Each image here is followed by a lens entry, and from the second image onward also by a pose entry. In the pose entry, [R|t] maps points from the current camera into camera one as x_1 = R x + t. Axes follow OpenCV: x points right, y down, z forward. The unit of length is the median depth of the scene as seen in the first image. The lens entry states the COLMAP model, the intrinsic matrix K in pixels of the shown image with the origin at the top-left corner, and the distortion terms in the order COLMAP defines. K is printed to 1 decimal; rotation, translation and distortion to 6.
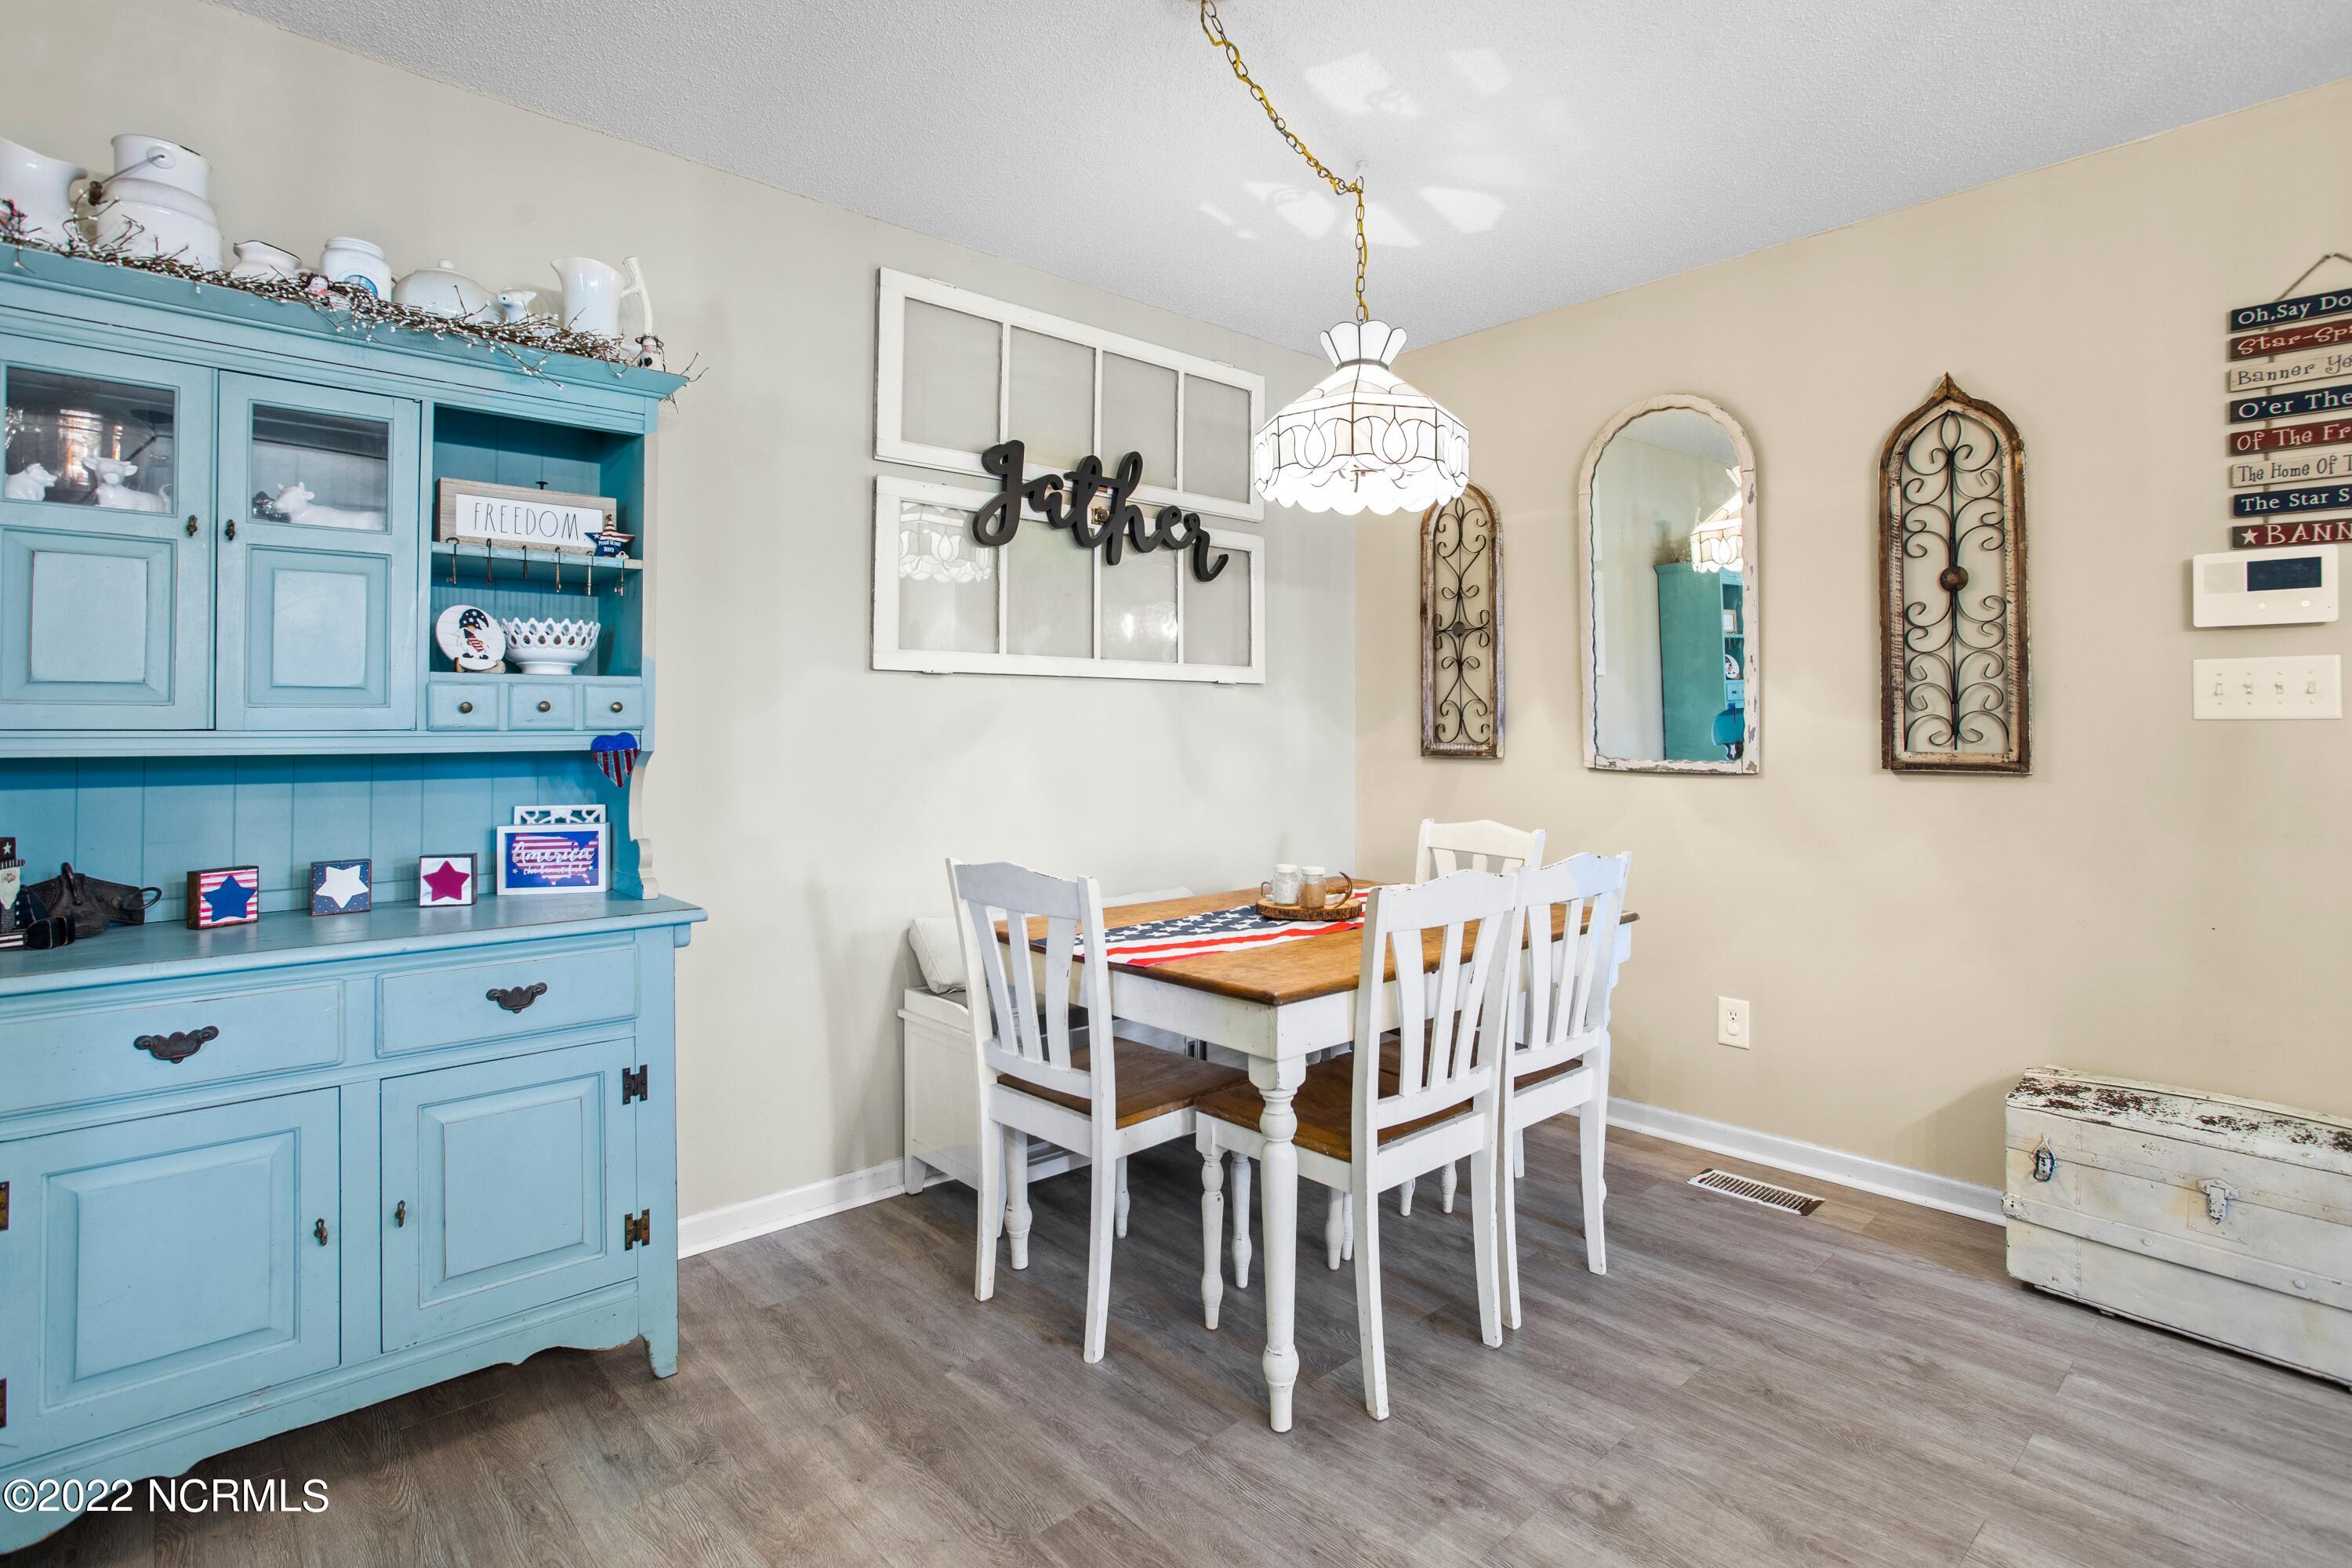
lens RADIAL K [[1225.3, 0, 1185.3], [0, 1225.3, 695.0], [0, 0, 1]] dist [-0.002080, 0.000245]
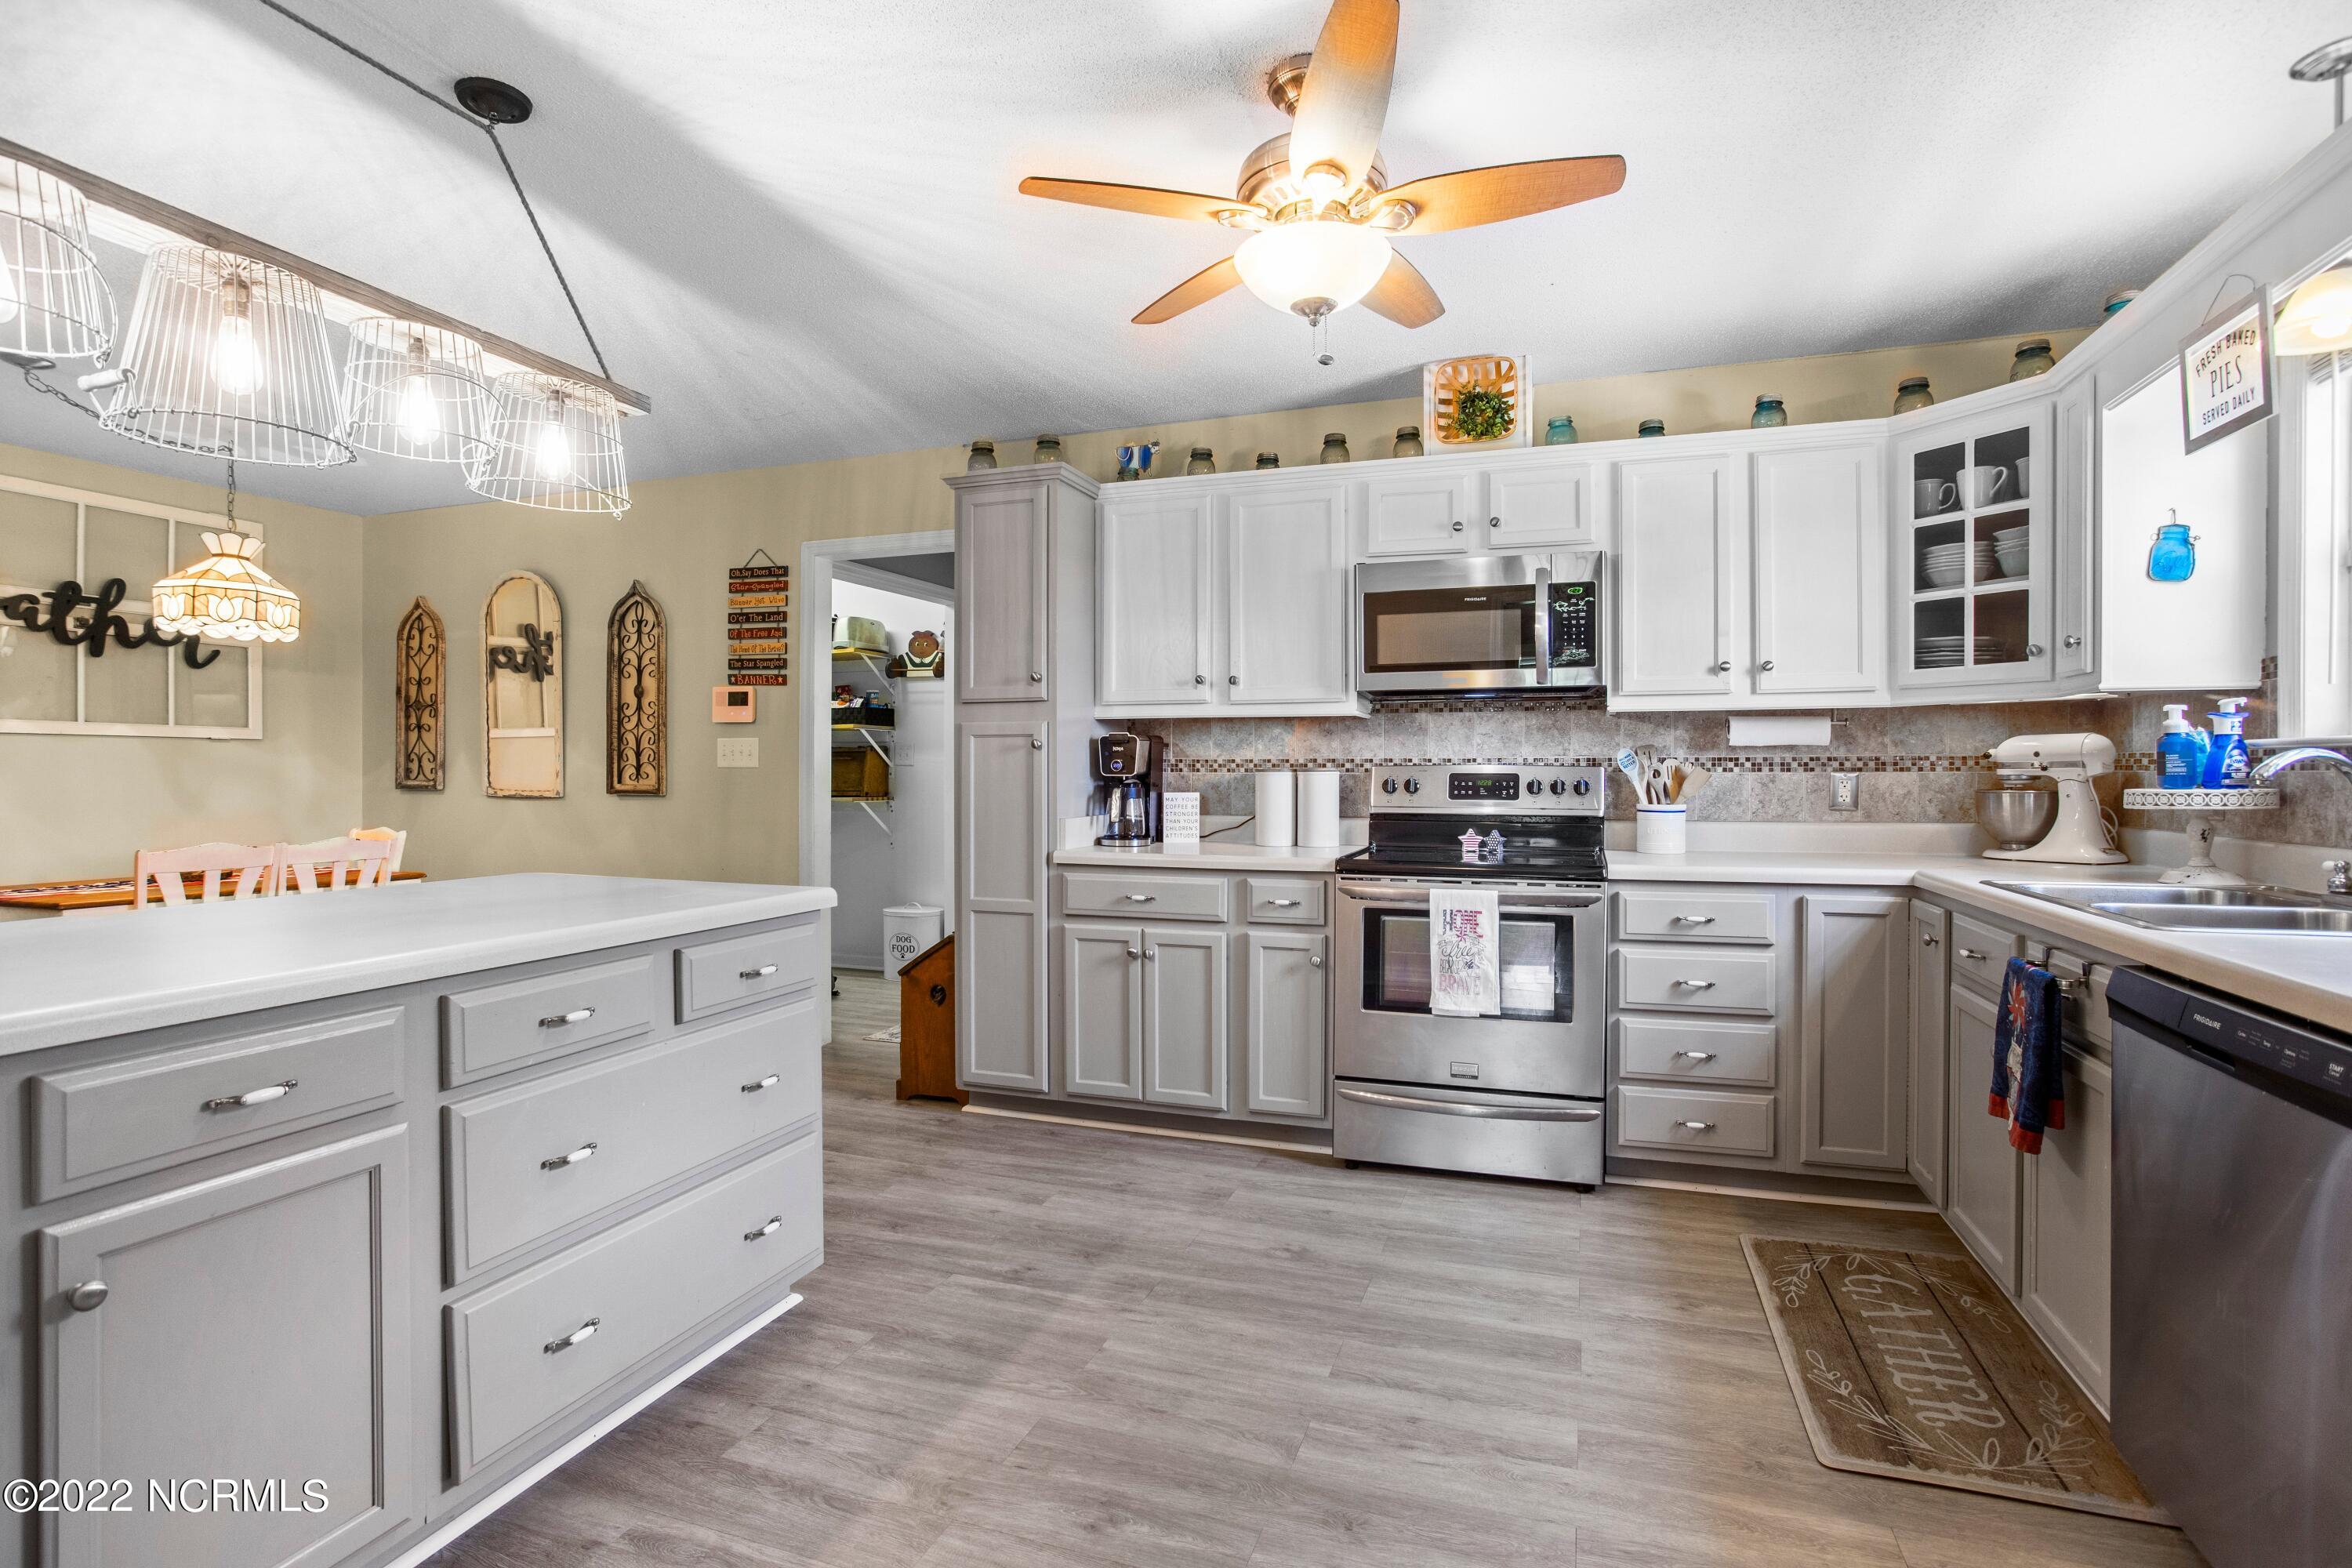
lens RADIAL K [[1147.5, 0, 1165.8], [0, 1147.5, 770.3], [0, 0, 1]] dist [-0.008031, 0.000140]
pose [[0.888804, -0.001445, 0.458285, 0.513880], [-0.012227, 0.999564, 0.026865, -0.029199], [-0.458125, -0.029481, 0.888399, -0.882850]]
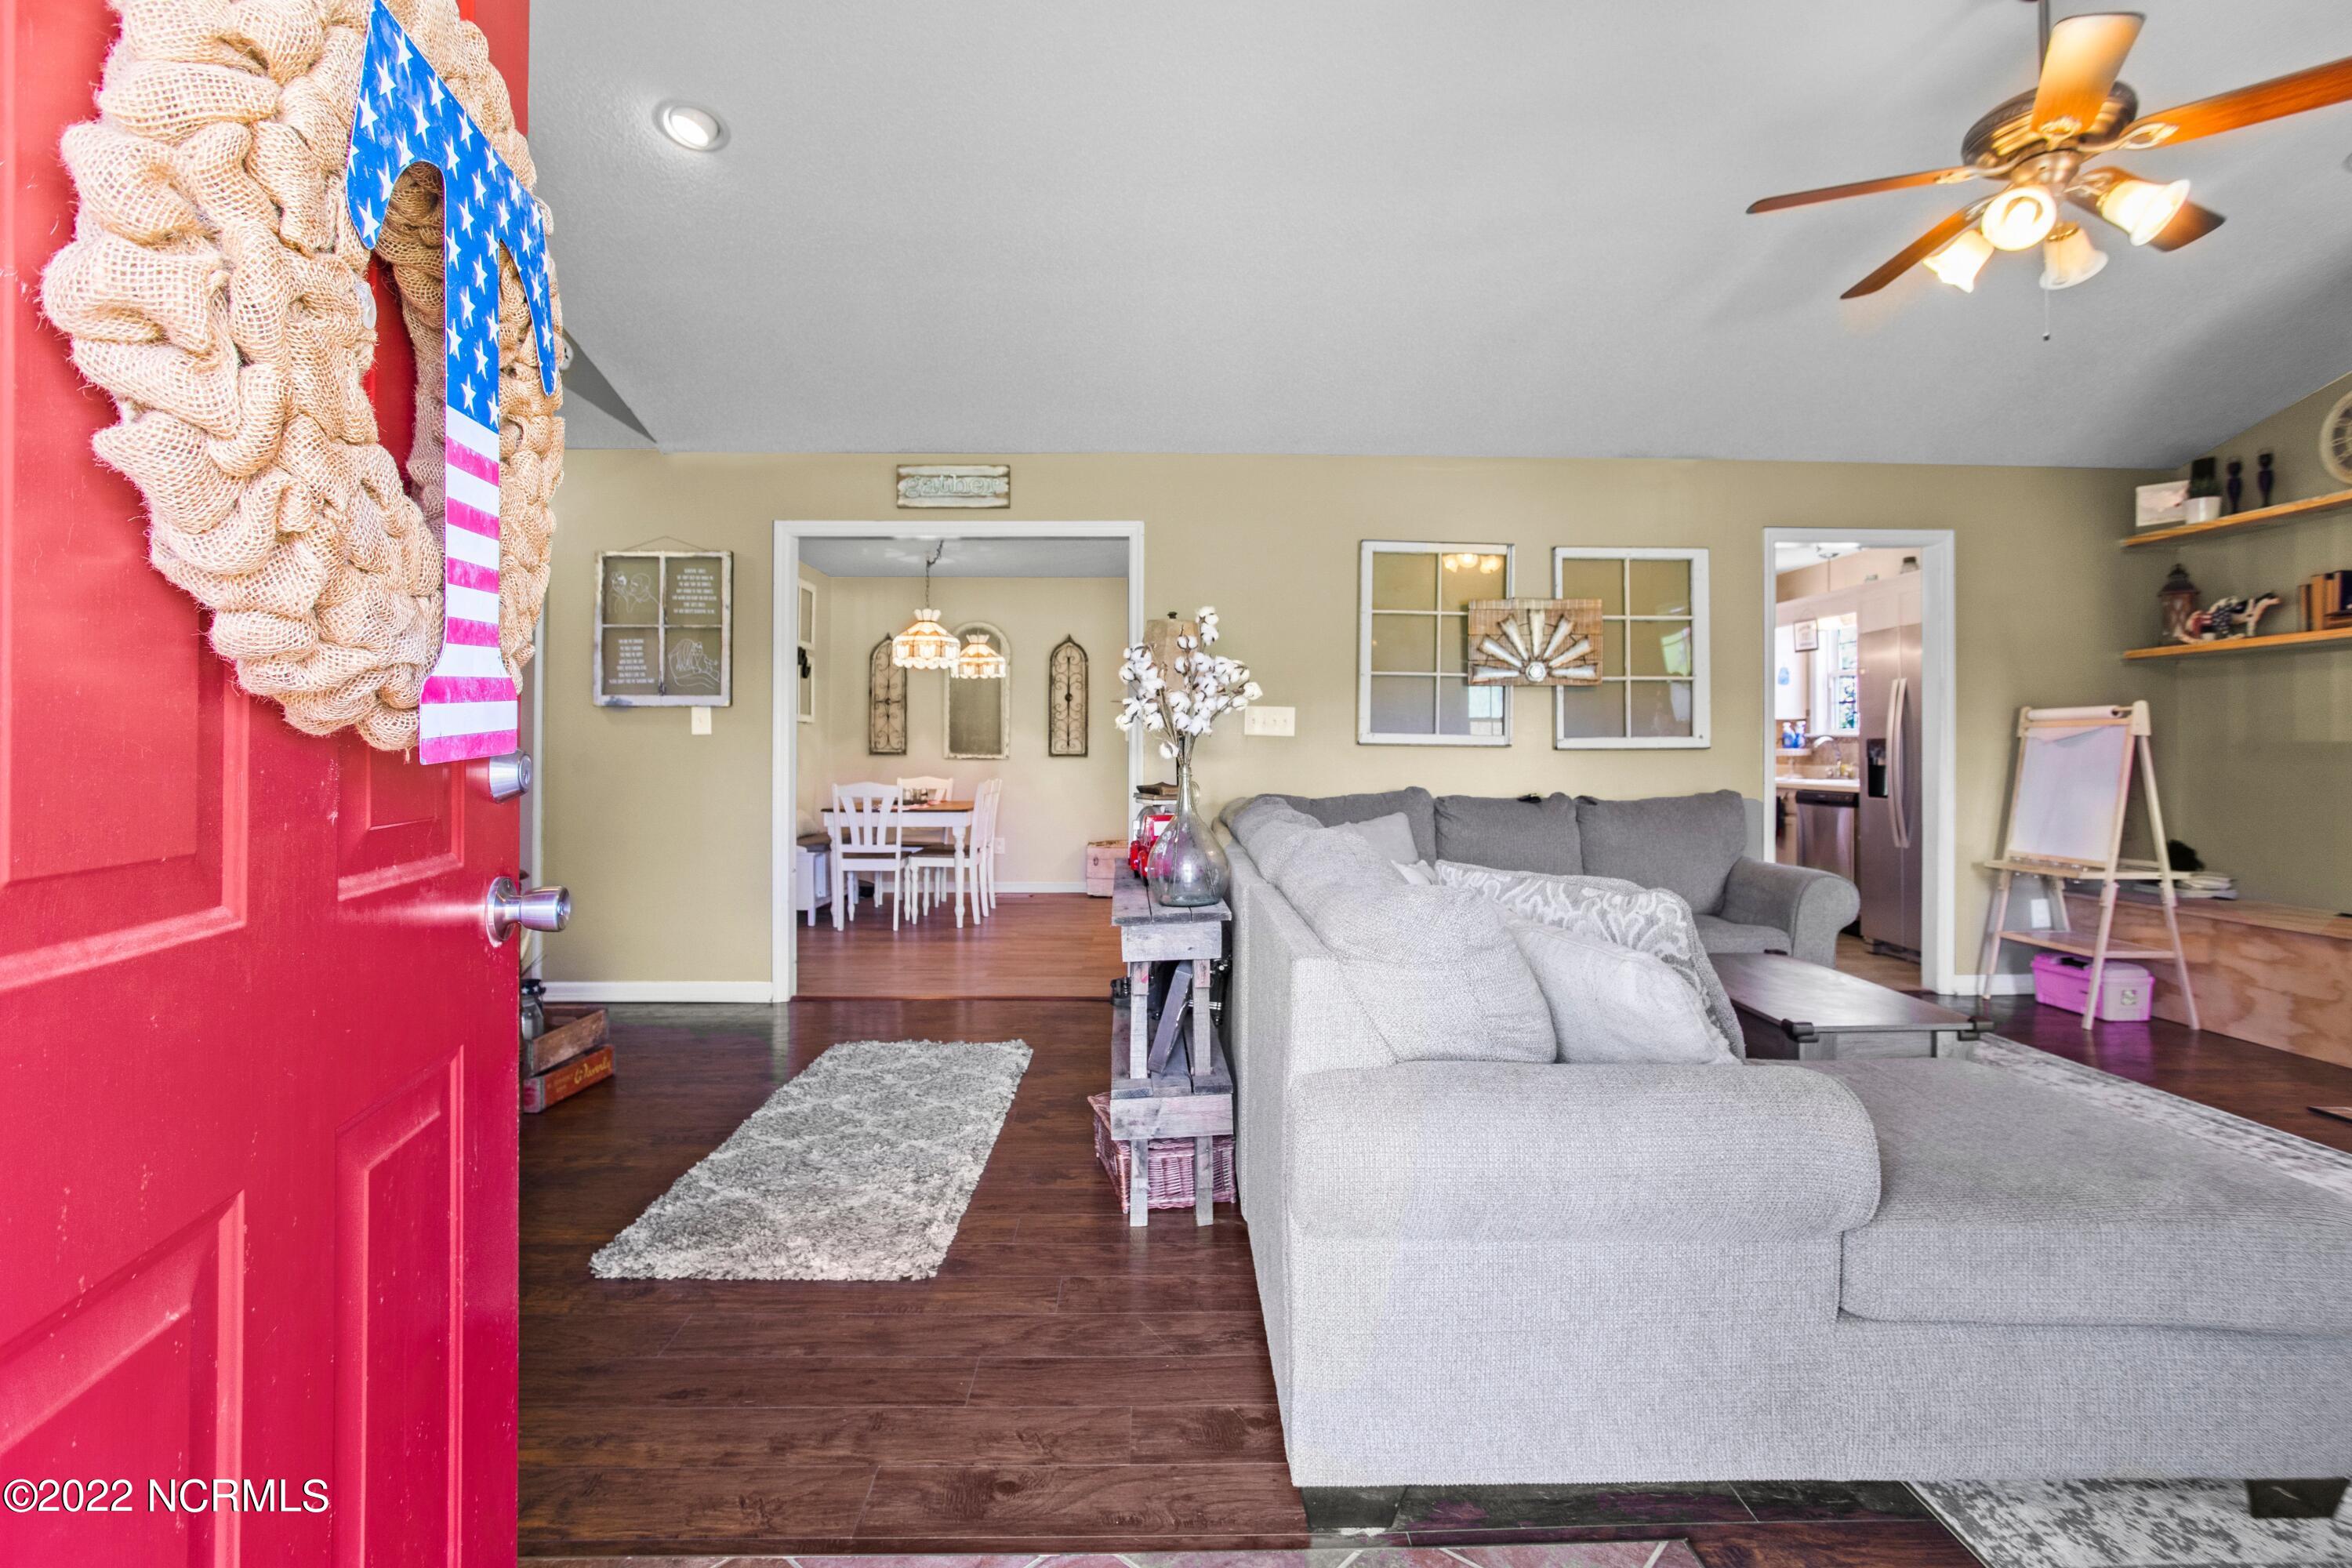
lens RADIAL K [[1135.1, 0, 1175.7], [0, 1135.1, 755.1], [0, 0, 1]] dist [-0.077467, 0.033509]
pose [[0.674947, -0.000963, 0.737866, -1.337091], [-0.023304, 0.999472, 0.022621, -0.014827], [-0.737498, -0.032463, 0.674568, -1.188438]]
